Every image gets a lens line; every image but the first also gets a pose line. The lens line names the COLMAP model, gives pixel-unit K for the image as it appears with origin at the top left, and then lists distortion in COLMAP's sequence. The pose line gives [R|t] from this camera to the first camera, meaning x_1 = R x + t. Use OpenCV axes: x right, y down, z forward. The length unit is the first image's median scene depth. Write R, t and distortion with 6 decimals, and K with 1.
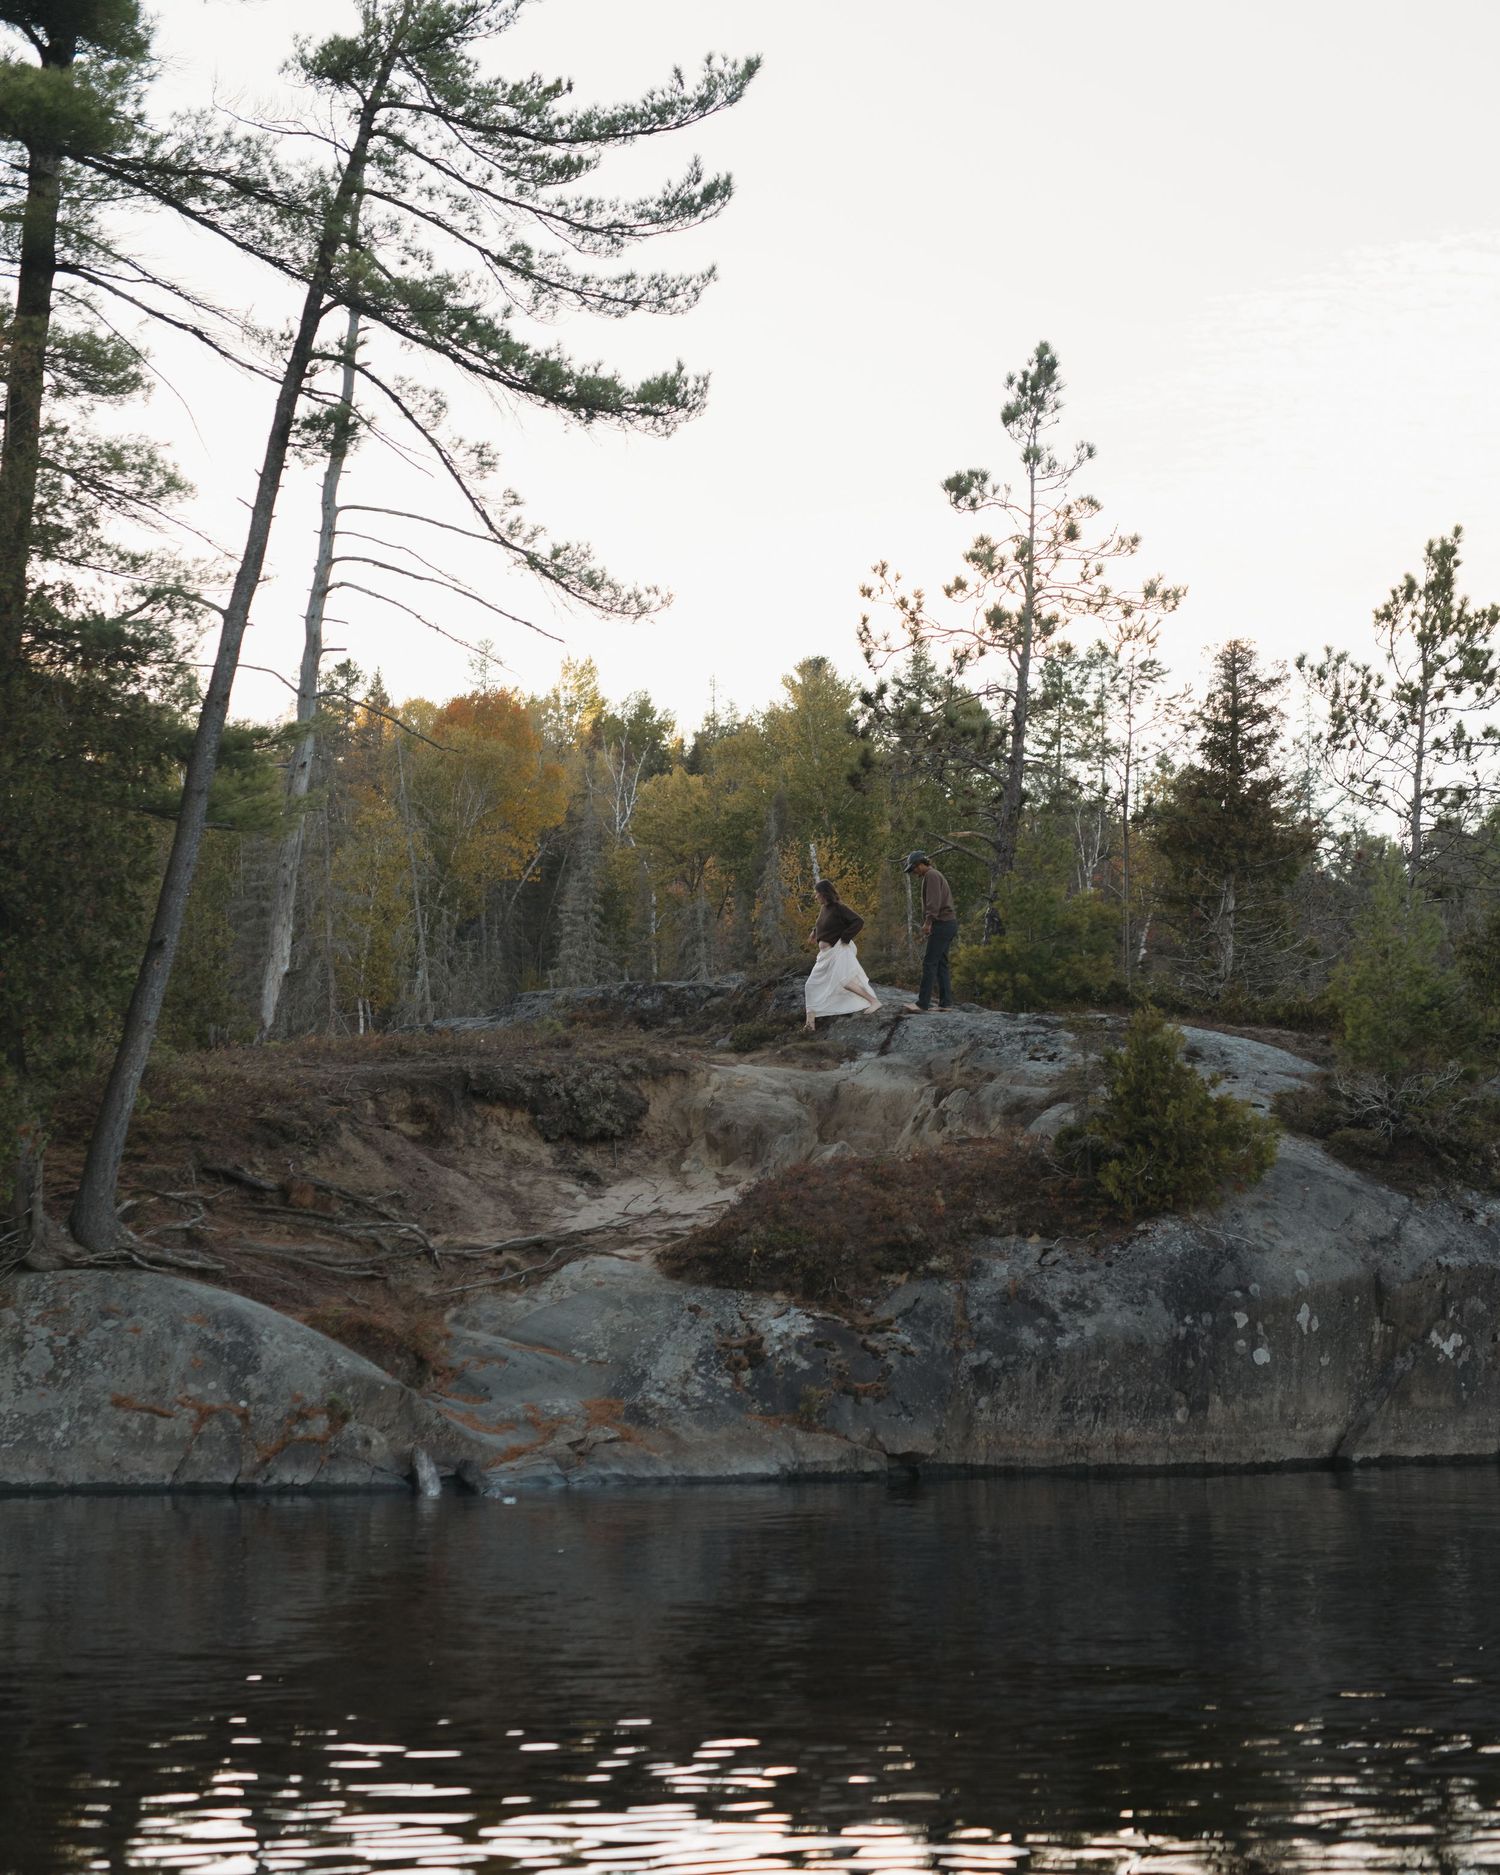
lens RADIAL K [[3019.2, 0, 749.9], [0, 3019.2, 939.2], [0, 0, 1]] dist [0.034468, 0.000000]
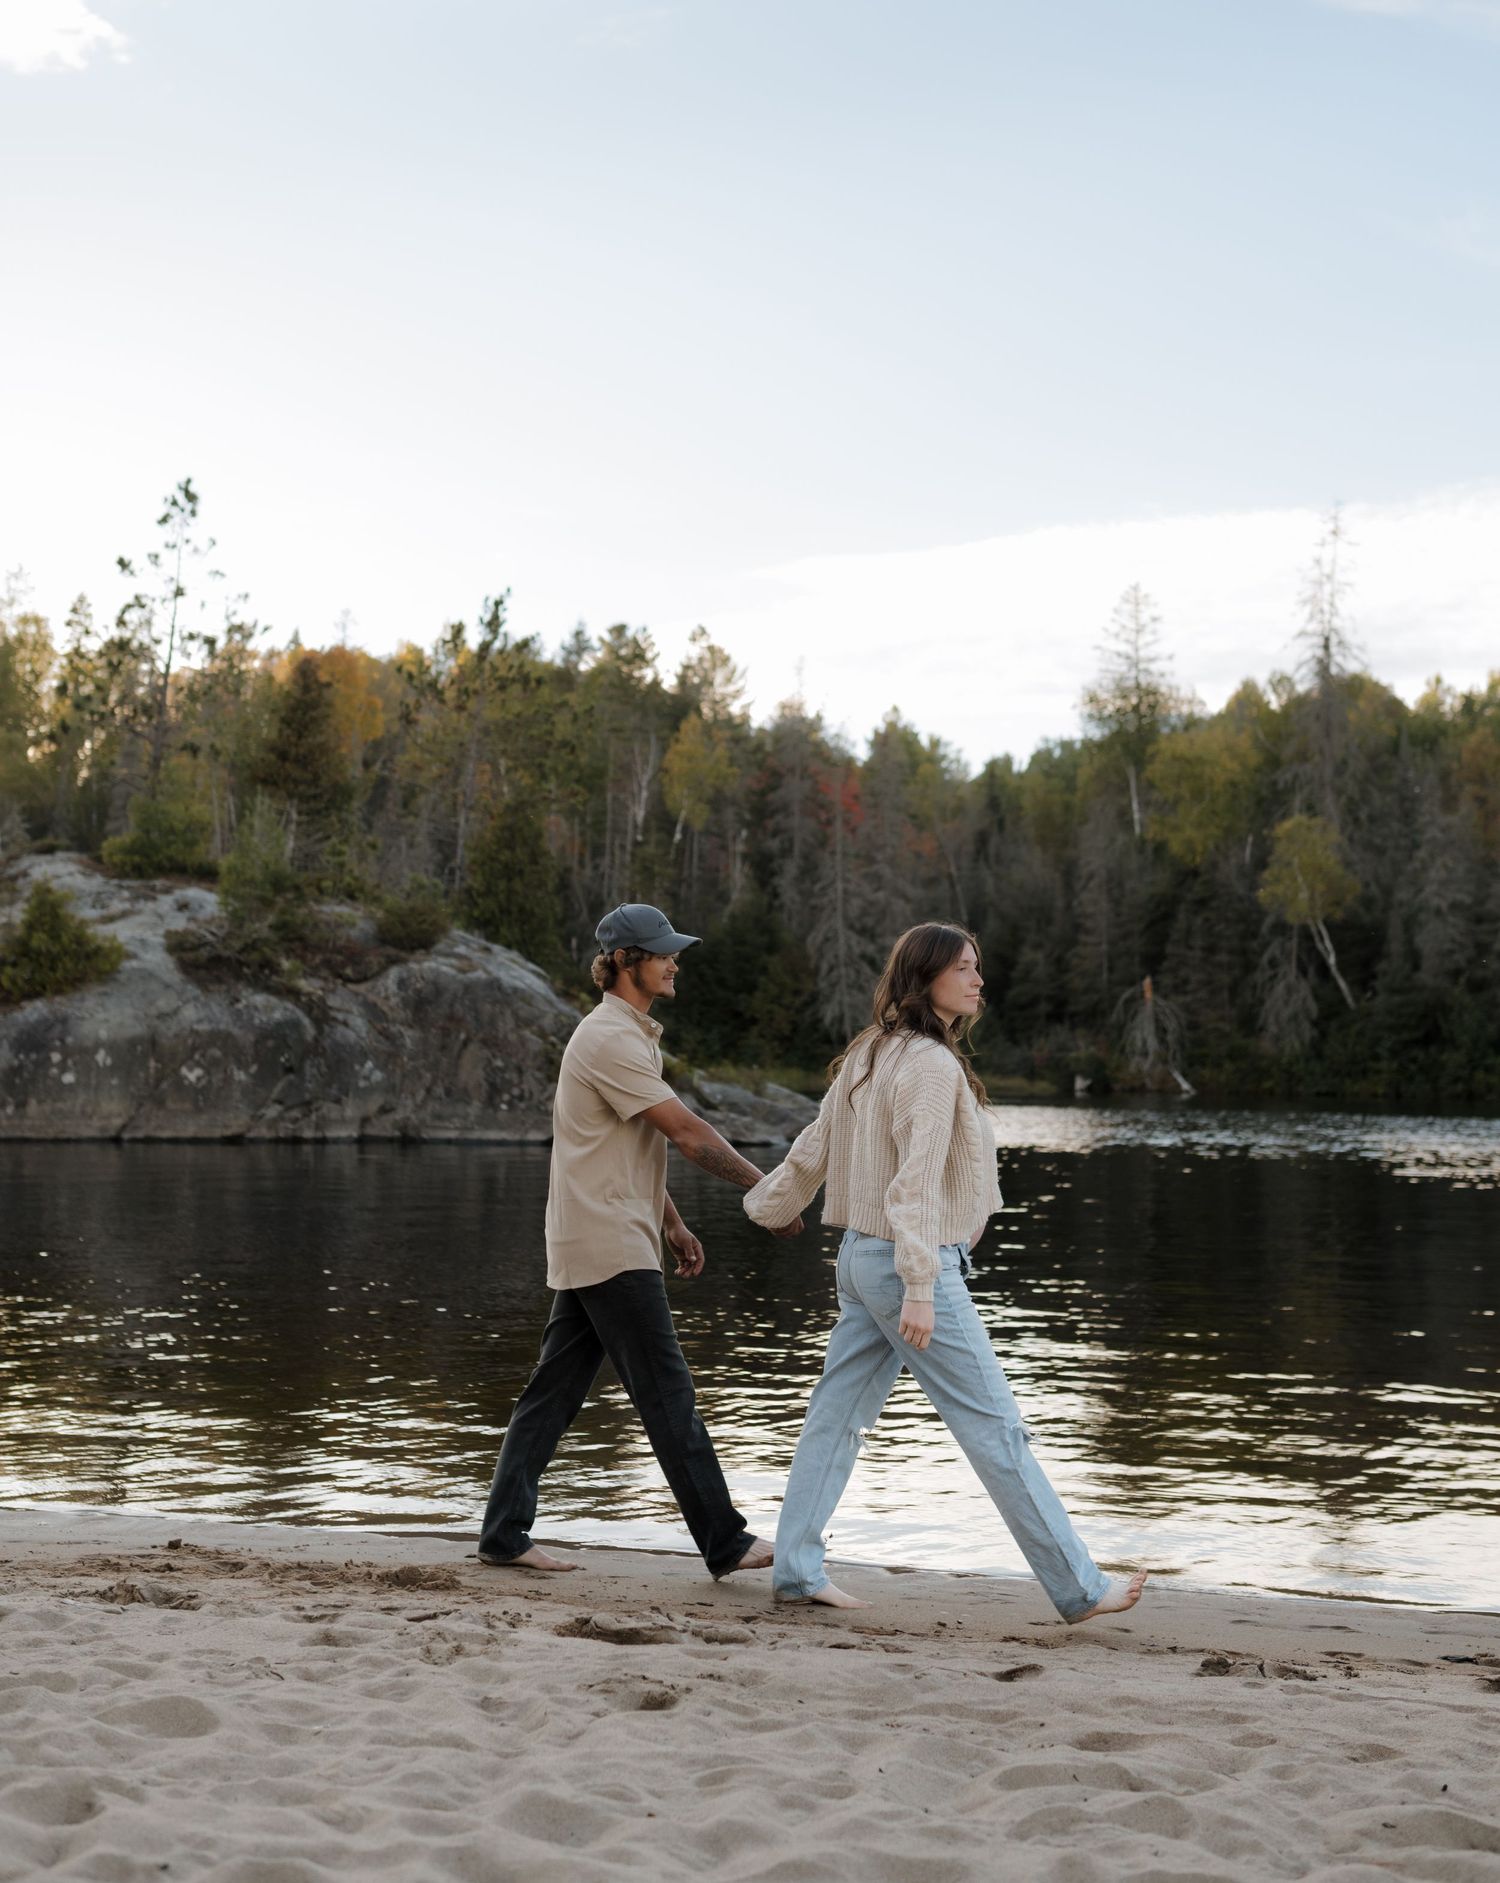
lens RADIAL K [[2064.0, 0, 750.0], [0, 2064.0, 939.3], [0, 0, 1]] dist [-0.003499, 0.000000]
pose [[0.998870, 0.022884, -0.041652, 0.604211], [-0.020373, 0.998005, 0.059752, -0.022479], [0.042936, -0.058835, 0.997344, -0.174704]]
